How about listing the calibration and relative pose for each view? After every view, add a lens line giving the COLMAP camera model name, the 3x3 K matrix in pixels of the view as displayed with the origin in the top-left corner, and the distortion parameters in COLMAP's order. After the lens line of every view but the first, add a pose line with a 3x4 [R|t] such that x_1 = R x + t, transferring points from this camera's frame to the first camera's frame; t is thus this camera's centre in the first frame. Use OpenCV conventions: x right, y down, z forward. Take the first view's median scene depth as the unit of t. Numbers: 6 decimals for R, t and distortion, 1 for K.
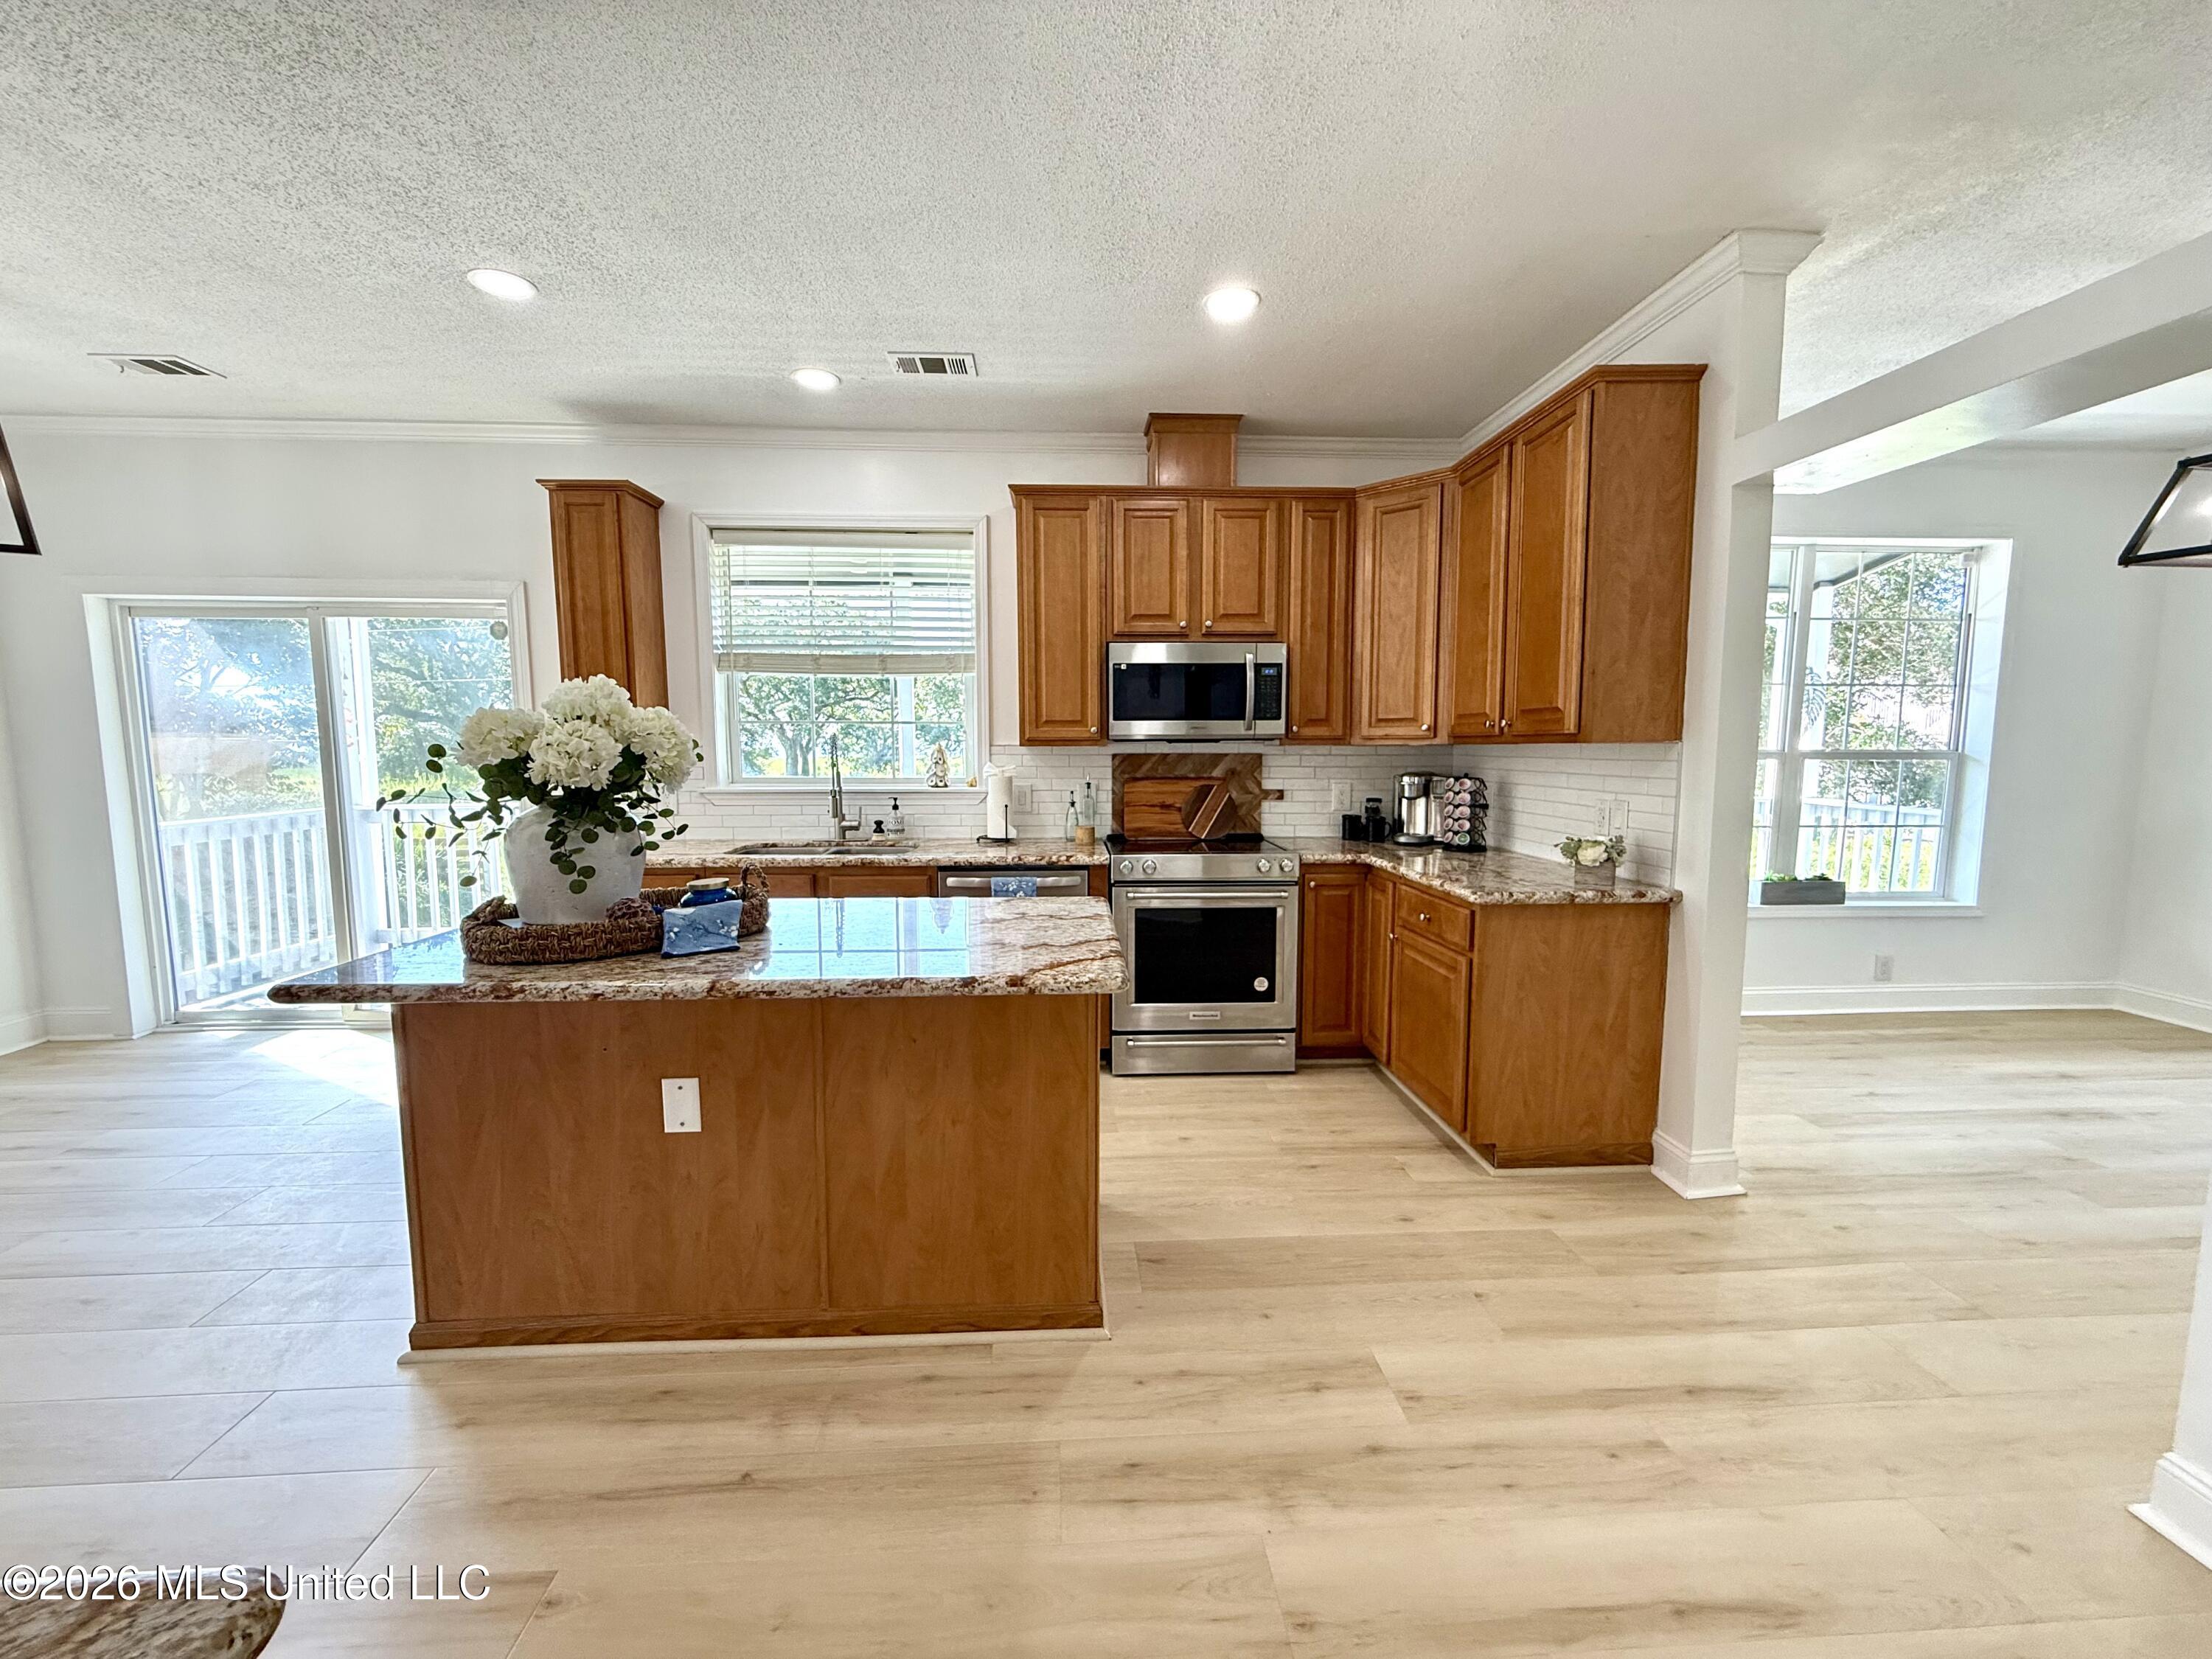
lens RADIAL K [[884.2, 0, 1098.0], [0, 884.2, 824.7], [0, 0, 1]] dist [0.000689, -0.000387]
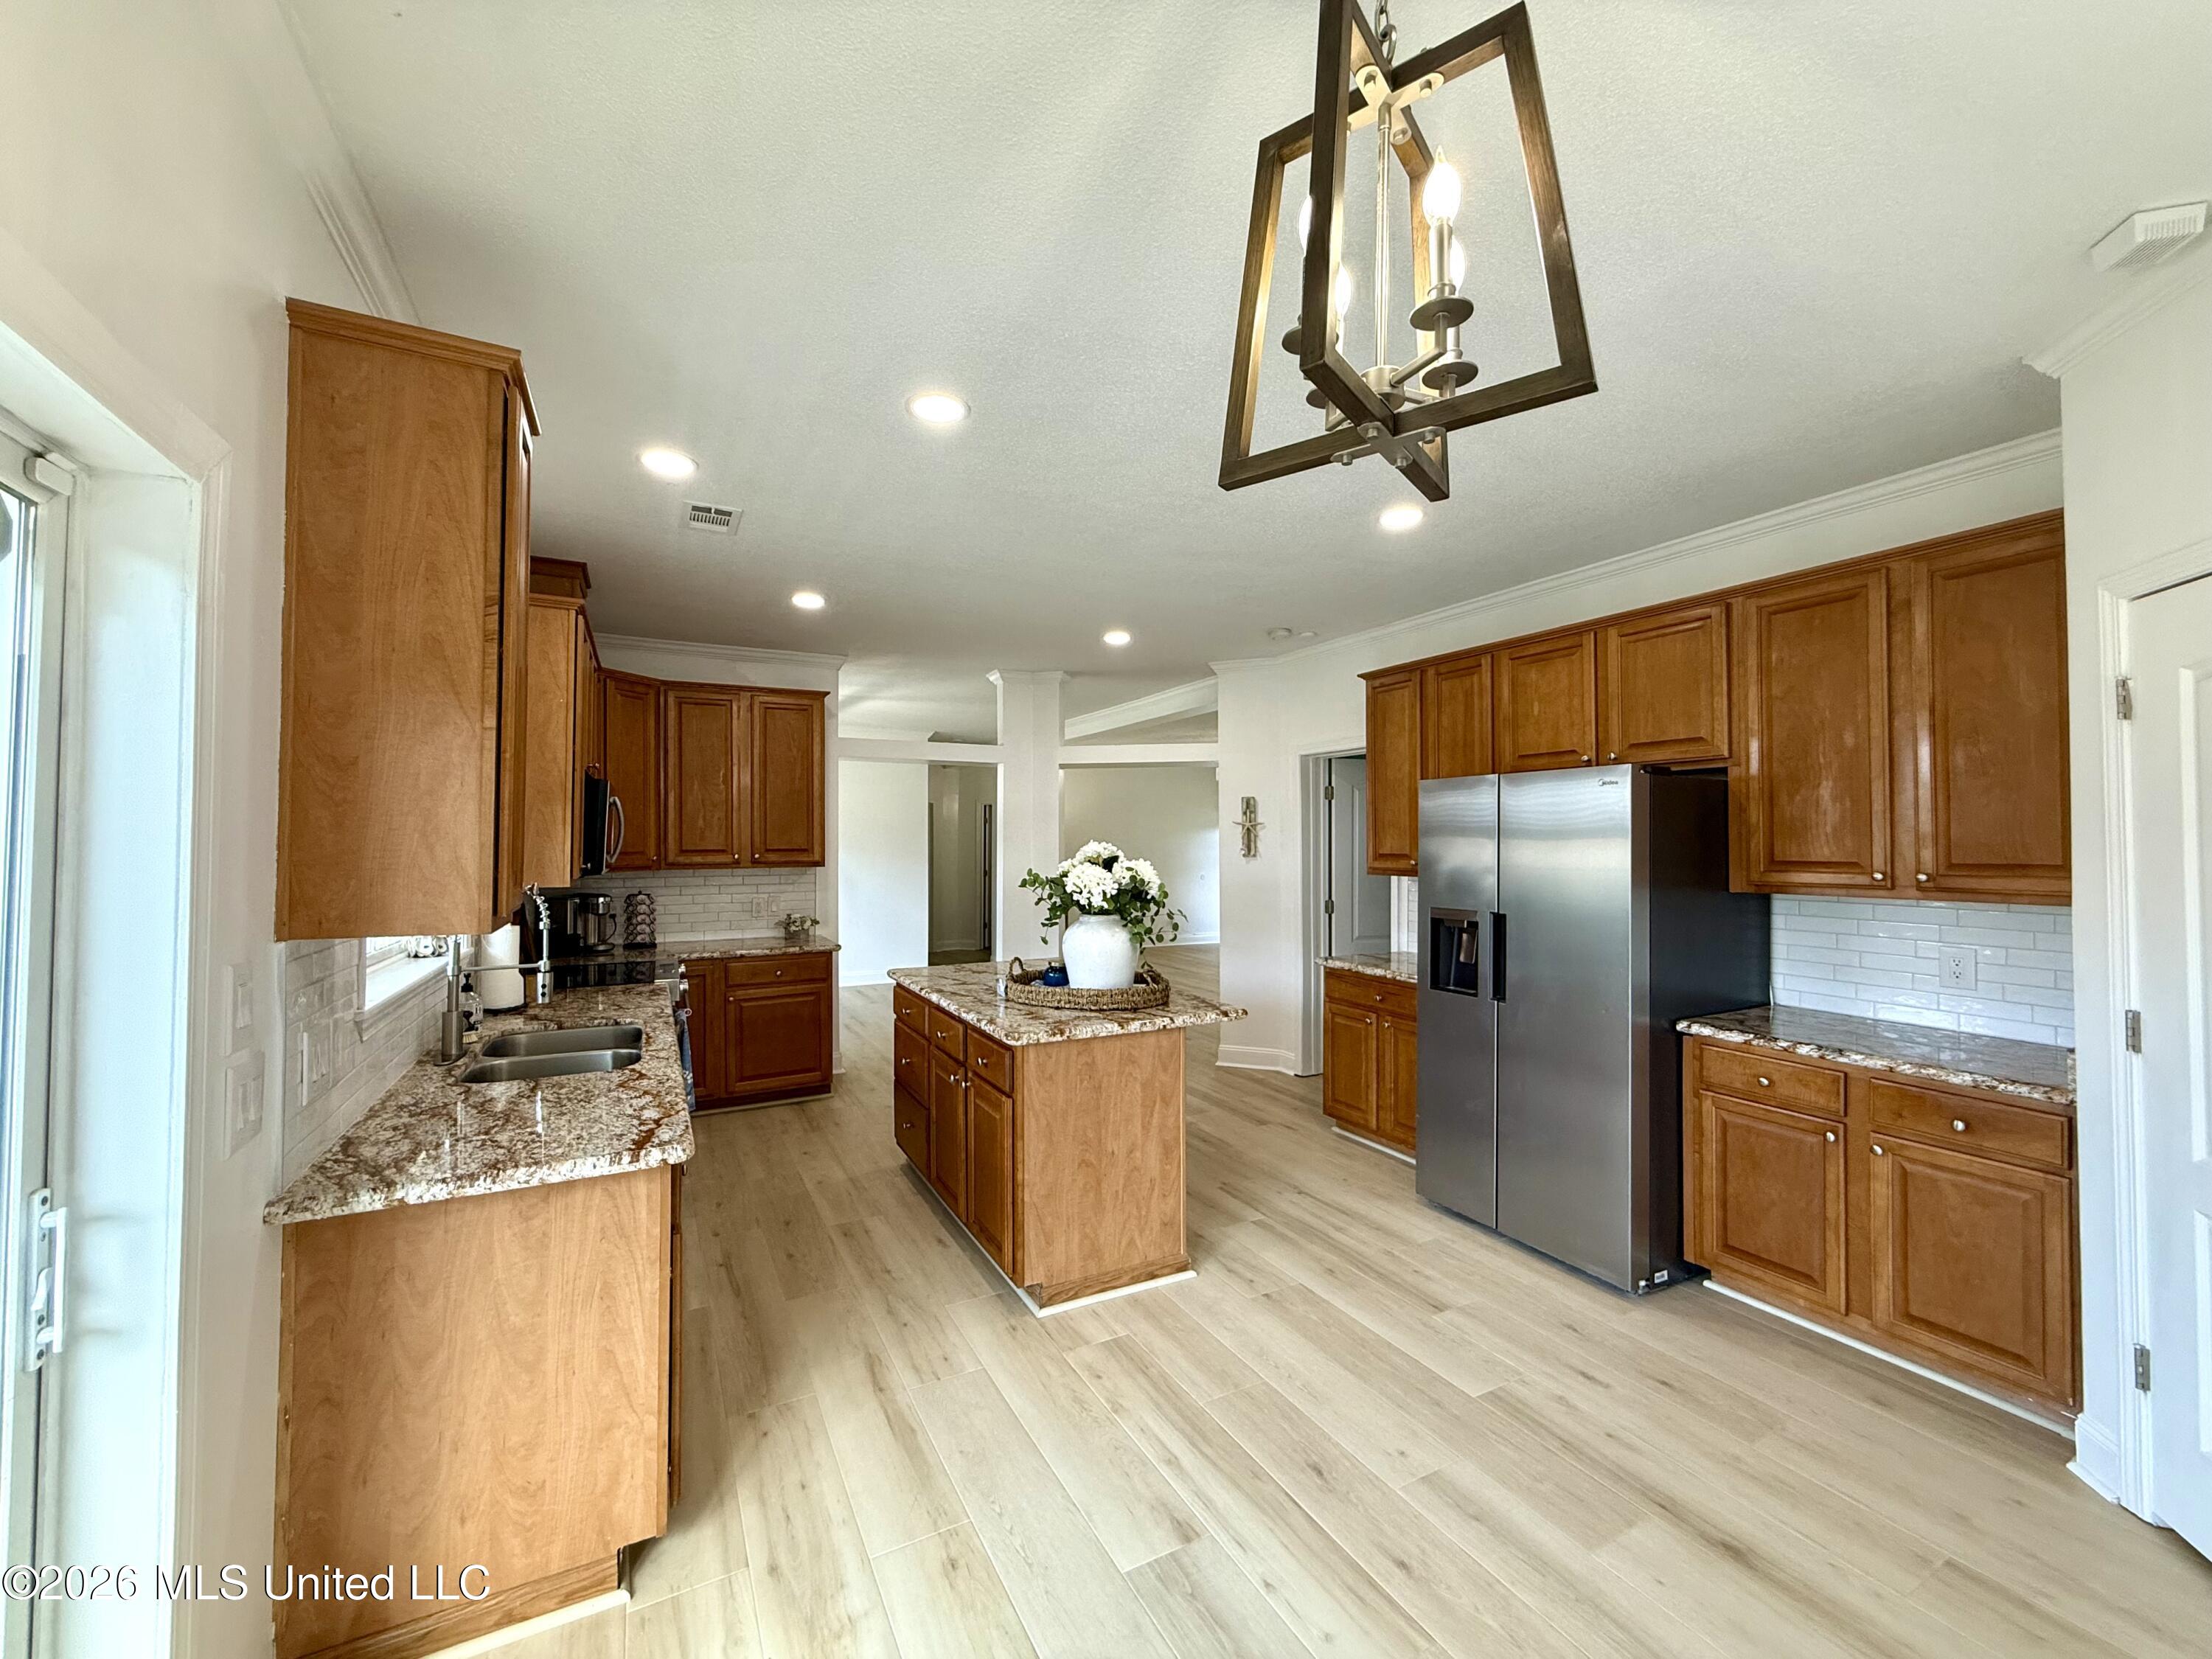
lens RADIAL K [[884.2, 0, 1098.0], [0, 884.2, 824.7], [0, 0, 1]] dist [0.000689, -0.000387]
pose [[-0.408064, 0.020951, 0.912713, -1.173919], [0.088961, 0.995892, 0.016913, -0.124817], [-0.908609, 0.088097, -0.408251, 0.933493]]
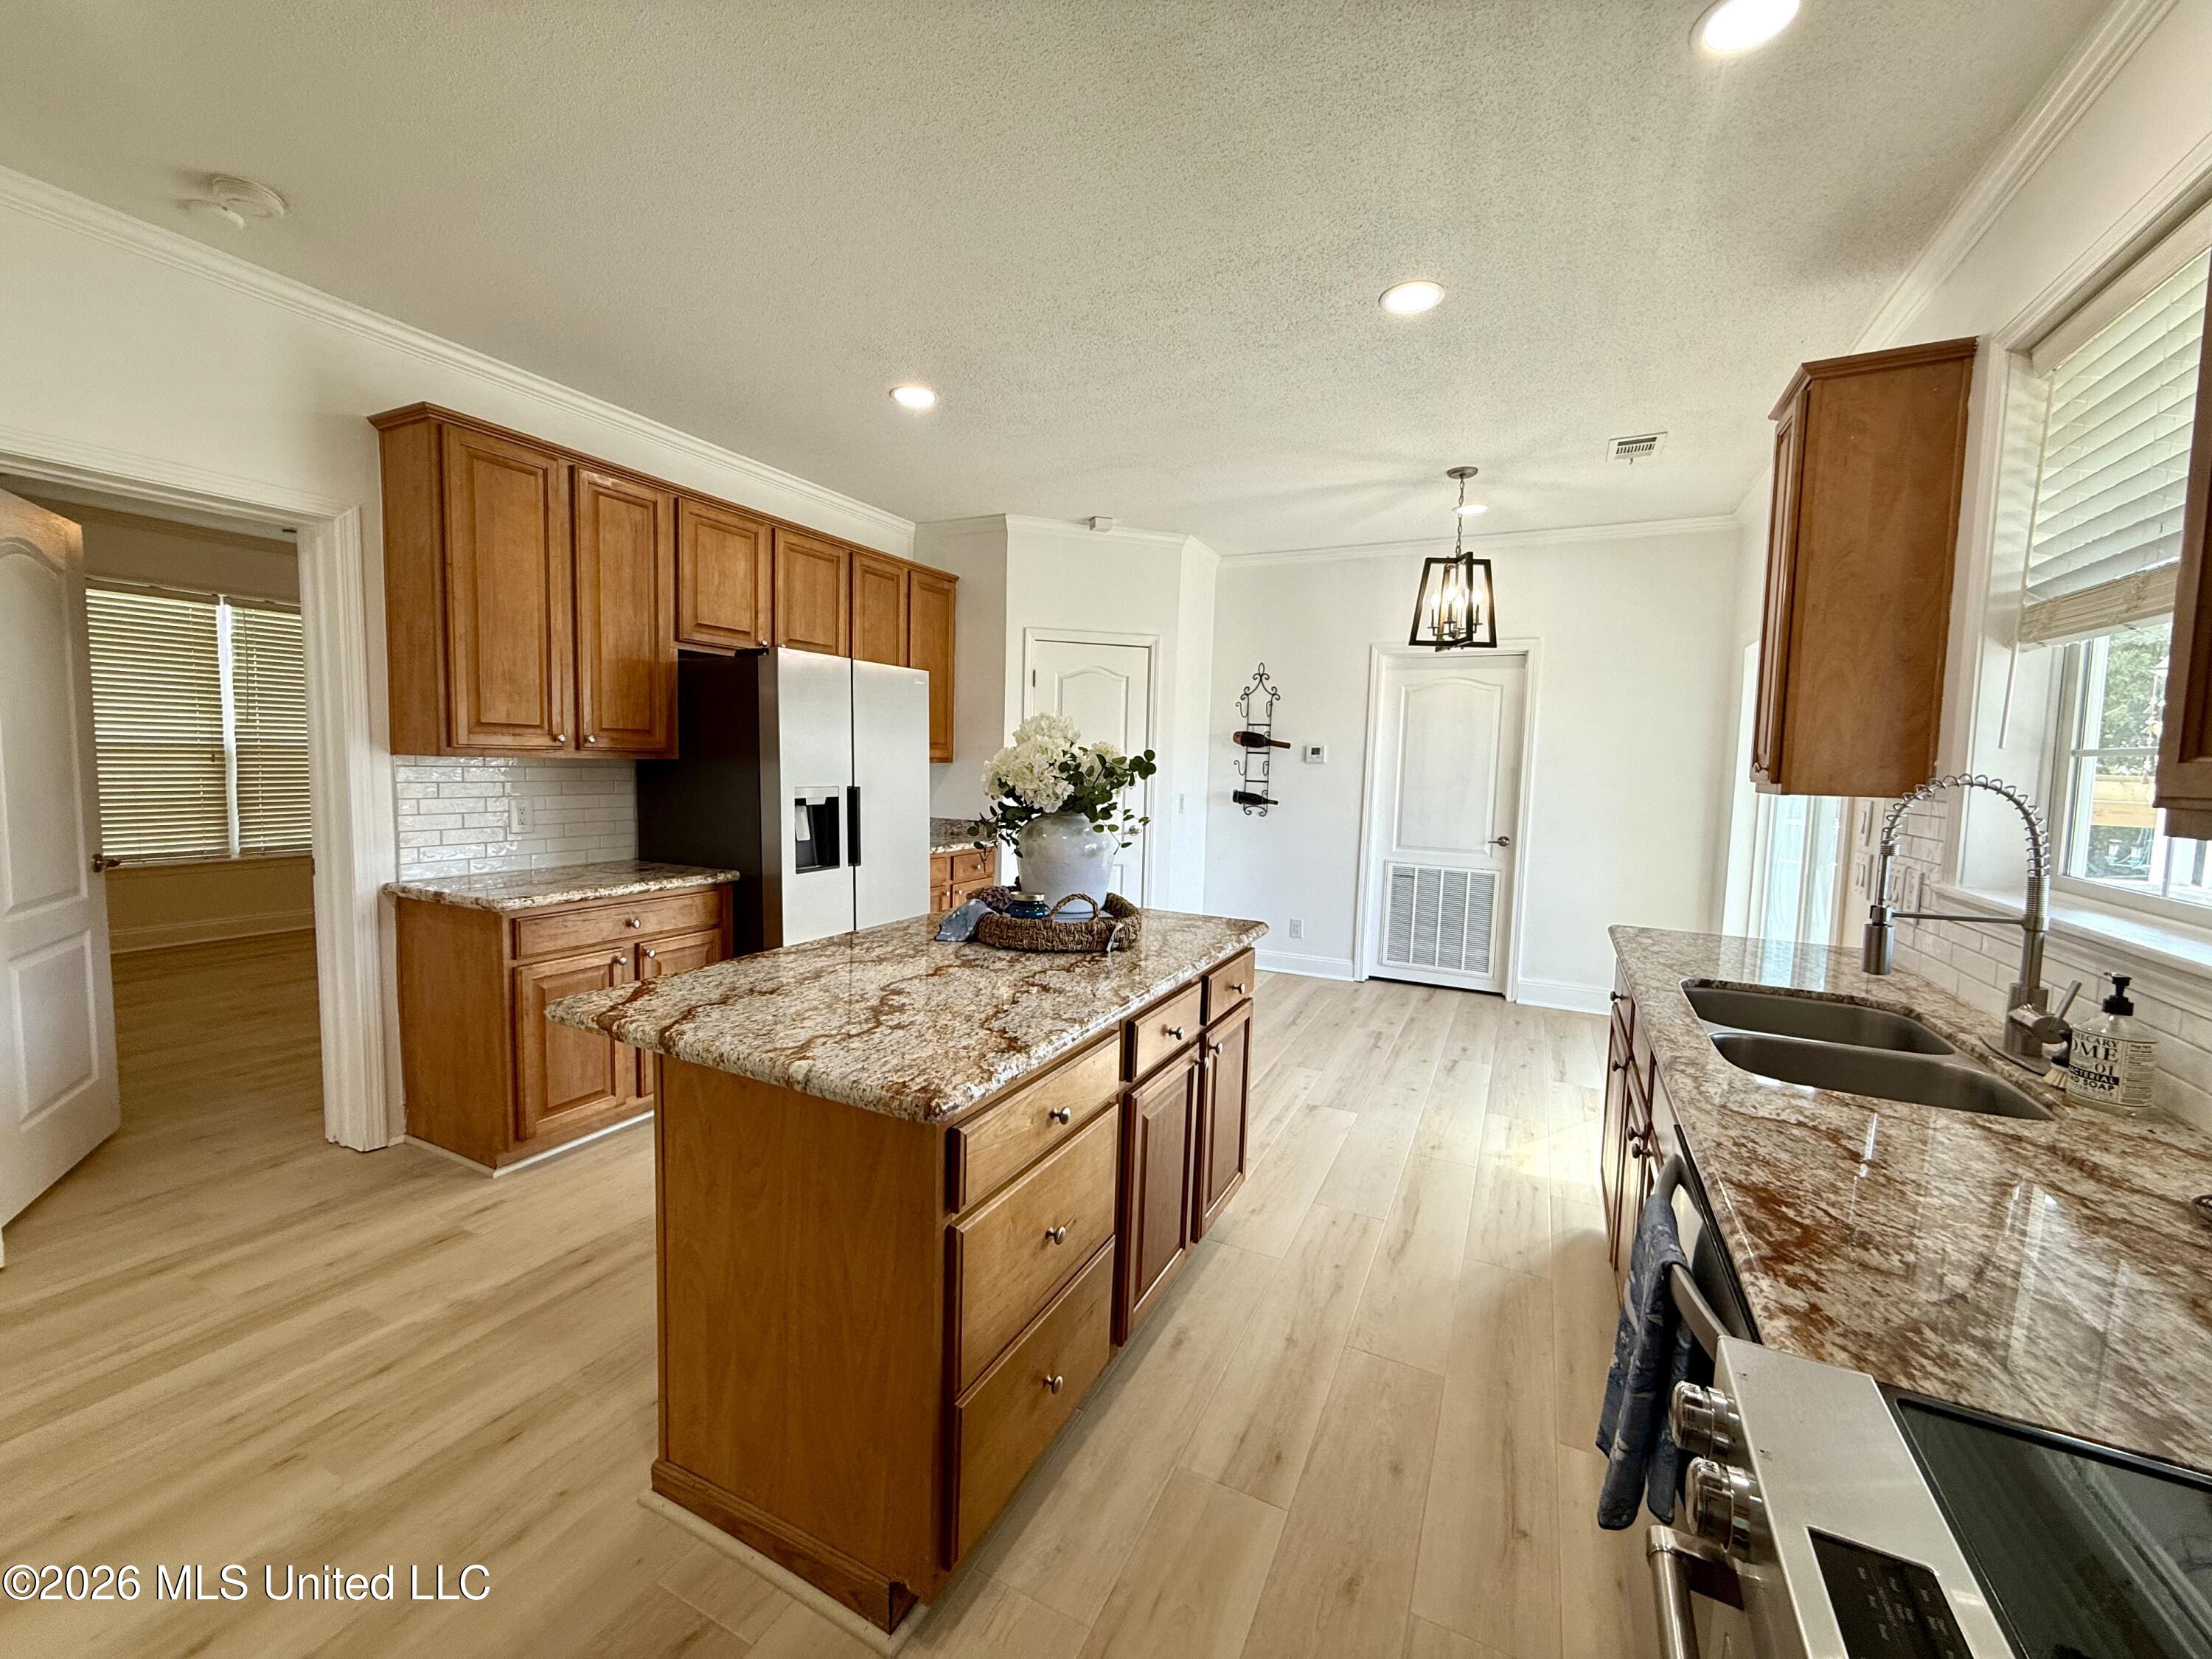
lens RADIAL K [[884.2, 0, 1098.0], [0, 884.2, 824.7], [0, 0, 1]] dist [0.000689, -0.000387]
pose [[-0.495279, 0.053735, -0.867071, 0.264047], [-0.110572, 0.986068, 0.124269, -0.095302], [0.861669, 0.157422, -0.482437, 0.926850]]
